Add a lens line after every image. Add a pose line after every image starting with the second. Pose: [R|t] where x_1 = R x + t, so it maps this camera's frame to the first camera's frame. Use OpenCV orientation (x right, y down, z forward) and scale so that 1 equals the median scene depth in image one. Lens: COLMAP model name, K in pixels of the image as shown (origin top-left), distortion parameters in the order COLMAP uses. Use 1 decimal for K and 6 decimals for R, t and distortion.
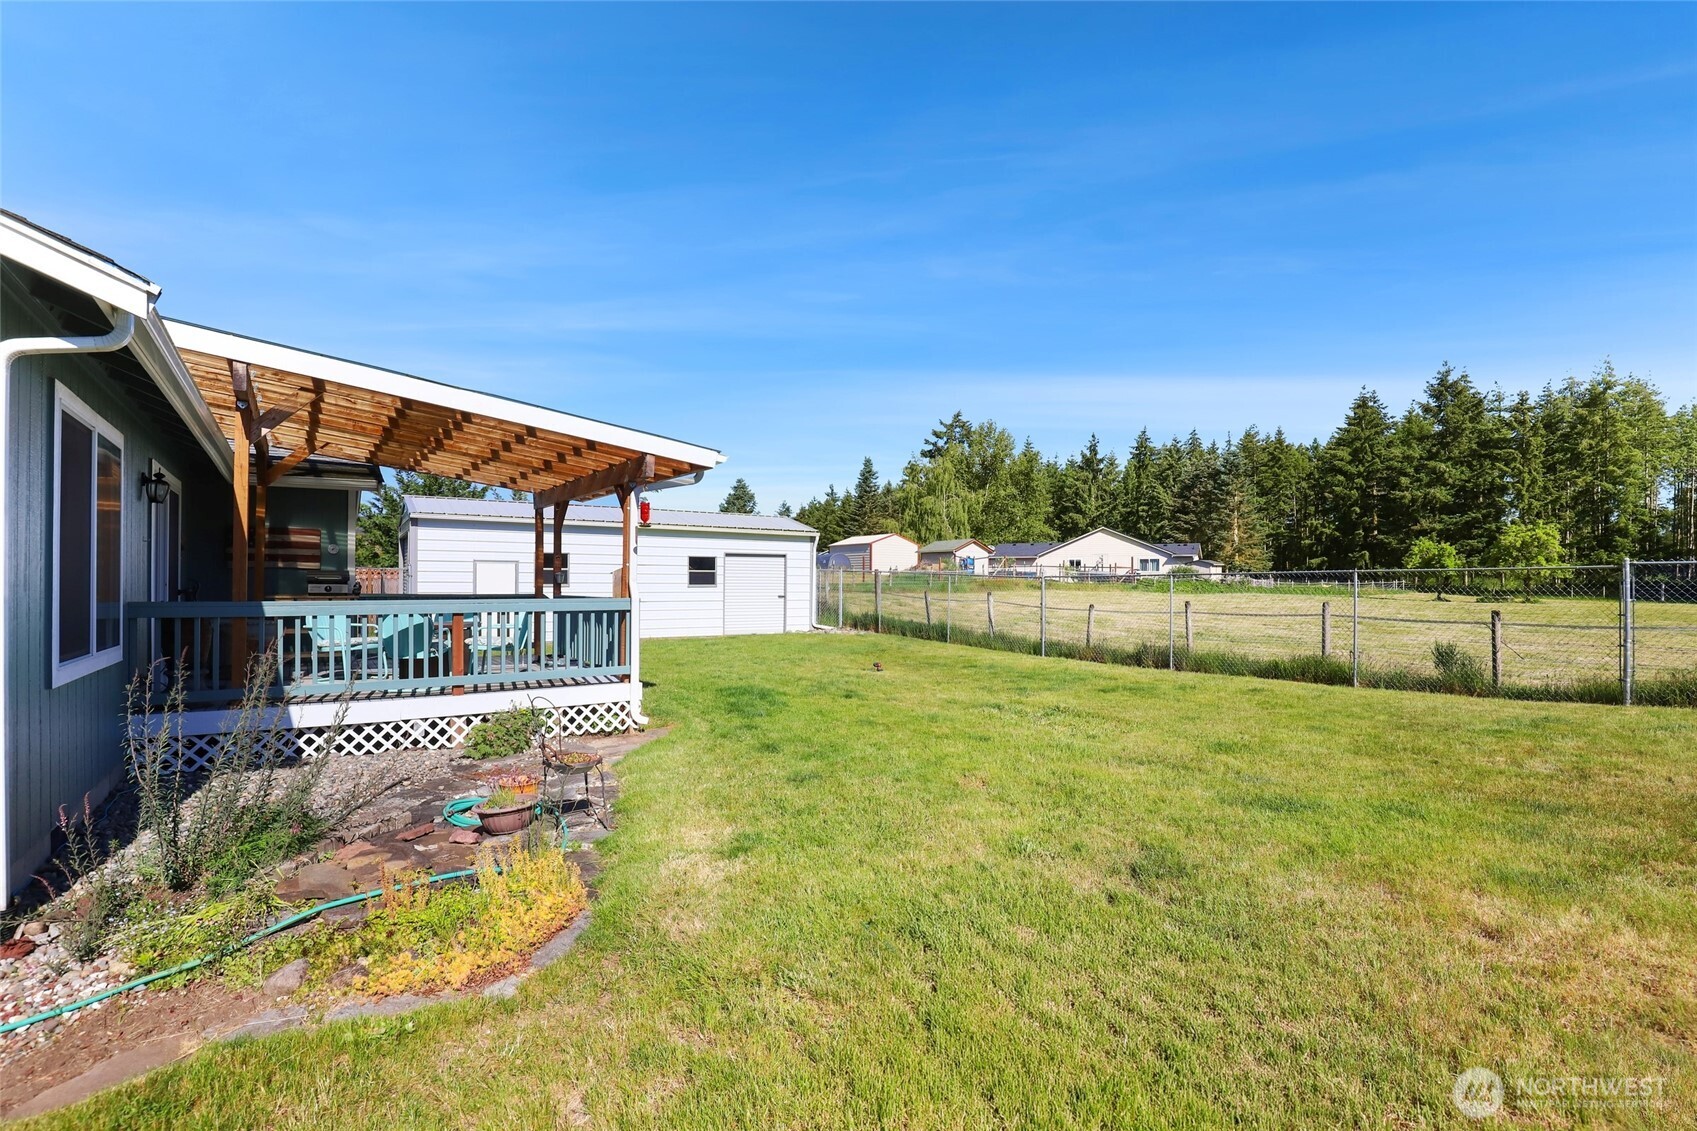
lens RADIAL K [[795.2, 0, 870.6], [0, 795.2, 581.2], [0, 0, 1]] dist [-0.033370, 0.000560]
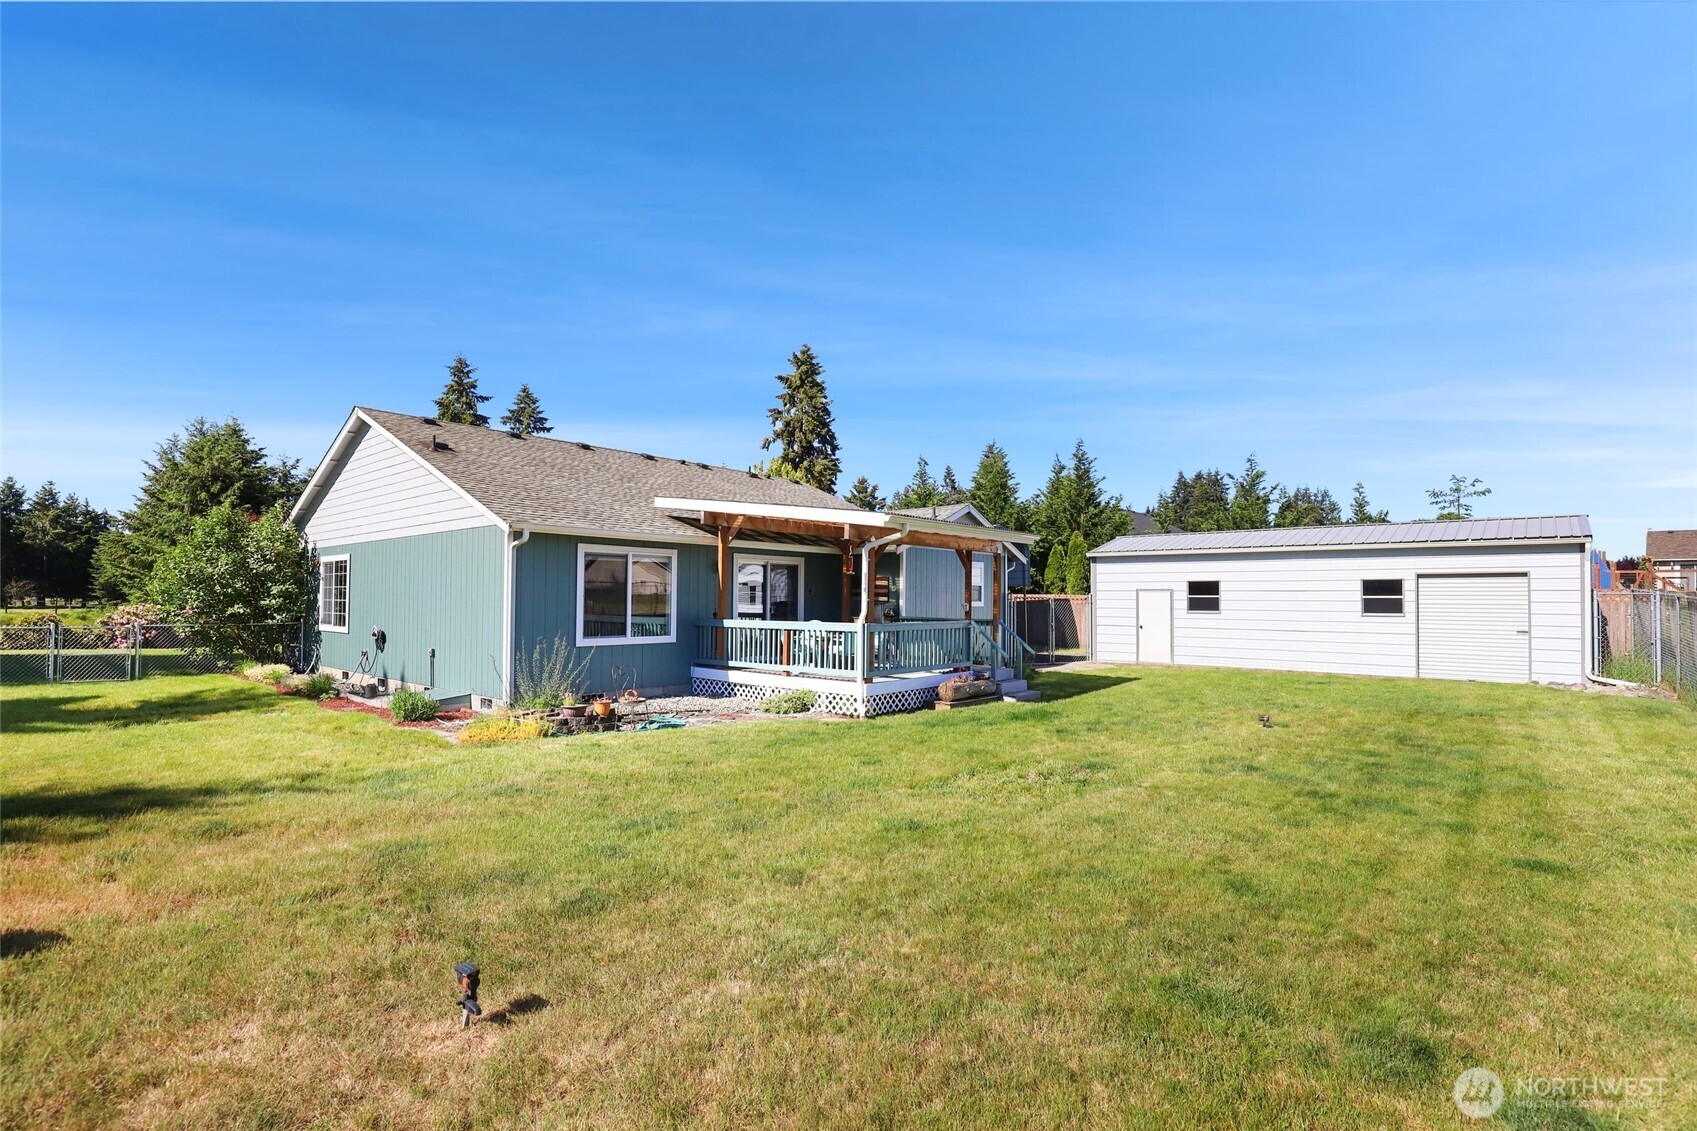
lens RADIAL K [[785.2, 0, 859.1], [0, 785.2, 577.0], [0, 0, 1]] dist [-0.037192, 0.007365]
pose [[0.230173, -0.027812, -0.972752, 0.124842], [-0.001324, 0.999582, -0.028893, -0.002594], [0.973149, 0.007939, 0.230040, 0.078298]]
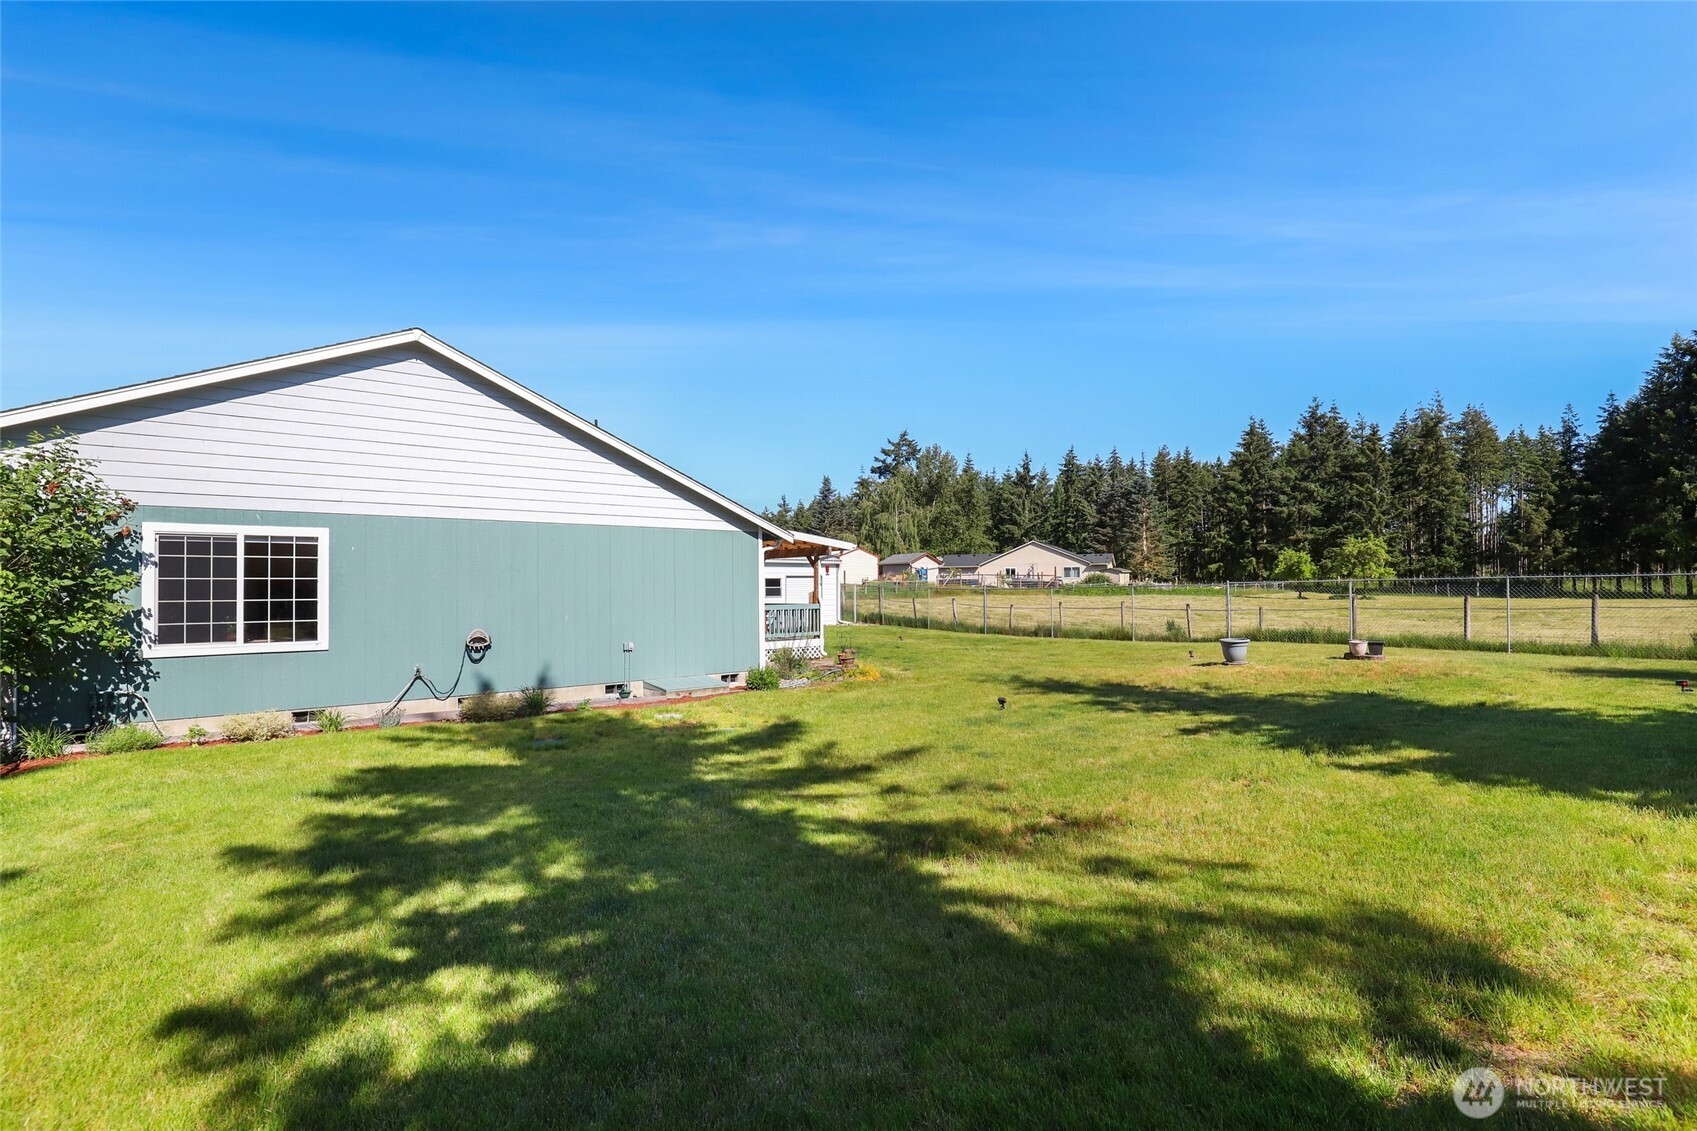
lens RADIAL K [[813.5, 0, 872.5], [0, 813.5, 567.8], [0, 0, 1]] dist [-0.033430, 0.007393]
pose [[0.996847, -0.011586, 0.078504, -0.039186], [0.013357, 0.999667, -0.022068, -0.003707], [-0.078222, 0.023047, 0.996670, -0.177271]]
